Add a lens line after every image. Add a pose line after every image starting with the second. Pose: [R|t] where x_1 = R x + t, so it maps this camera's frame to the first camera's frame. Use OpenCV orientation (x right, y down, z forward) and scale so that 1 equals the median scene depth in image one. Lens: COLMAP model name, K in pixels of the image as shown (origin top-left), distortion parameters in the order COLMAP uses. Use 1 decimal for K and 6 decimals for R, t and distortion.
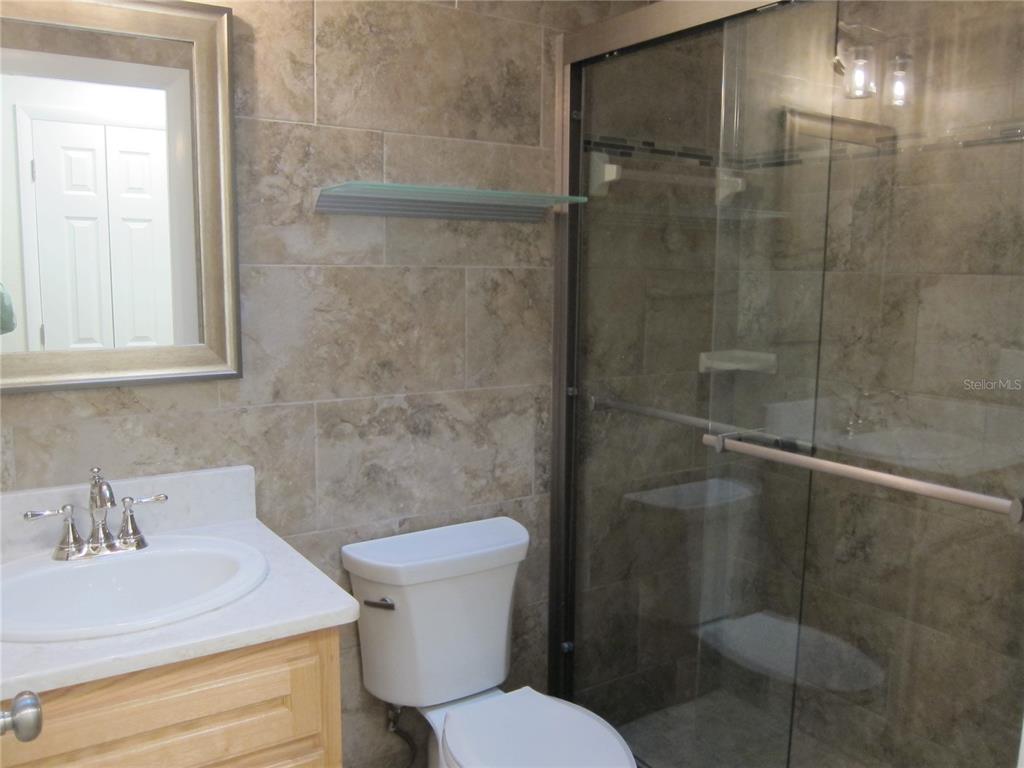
lens RADIAL K [[852.1, 0, 510.7], [0, 852.1, 386.1], [0, 0, 1]] dist [-0.063964, 0.019949]
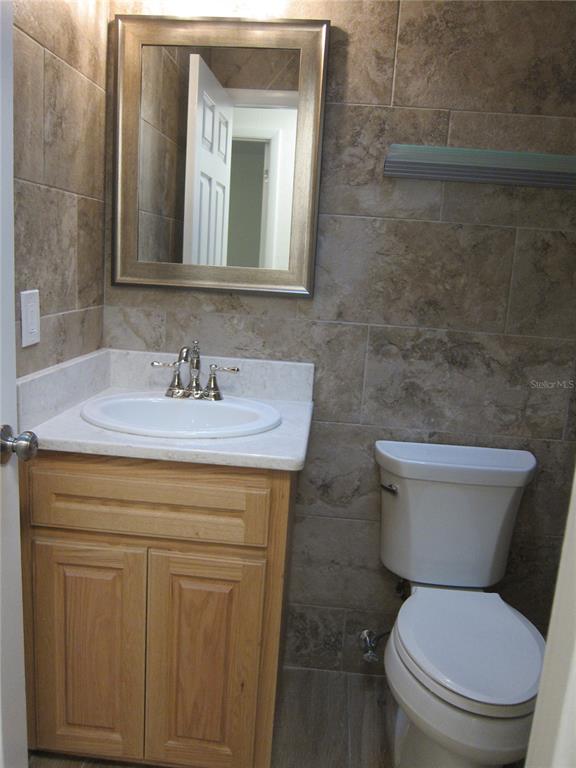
lens RADIAL K [[639.1, 0, 288.7], [0, 639.1, 386.2], [0, 0, 1]] dist [-0.063964, 0.019949]
pose [[0.789279, 0.154154, -0.594369, 0.254160], [-0.137925, 0.987747, 0.073026, 0.054573], [0.598344, 0.024340, 0.800870, 0.140936]]
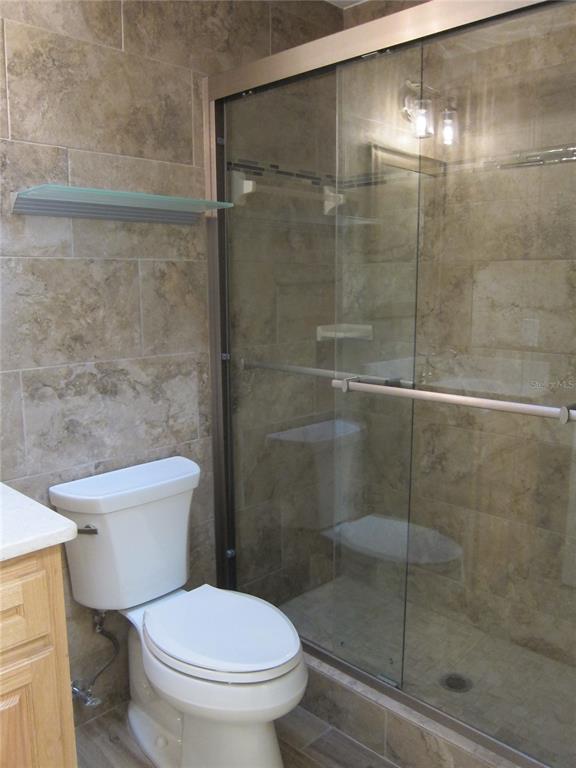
lens RADIAL K [[639.1, 0, 288.7], [0, 639.1, 386.2], [0, 0, 1]] dist [-0.063964, 0.019949]
pose [[0.977568, -0.049643, 0.204688, -0.039110], [0.044745, 0.998592, 0.028492, 0.031281], [-0.205814, -0.018694, 0.978413, 0.033096]]
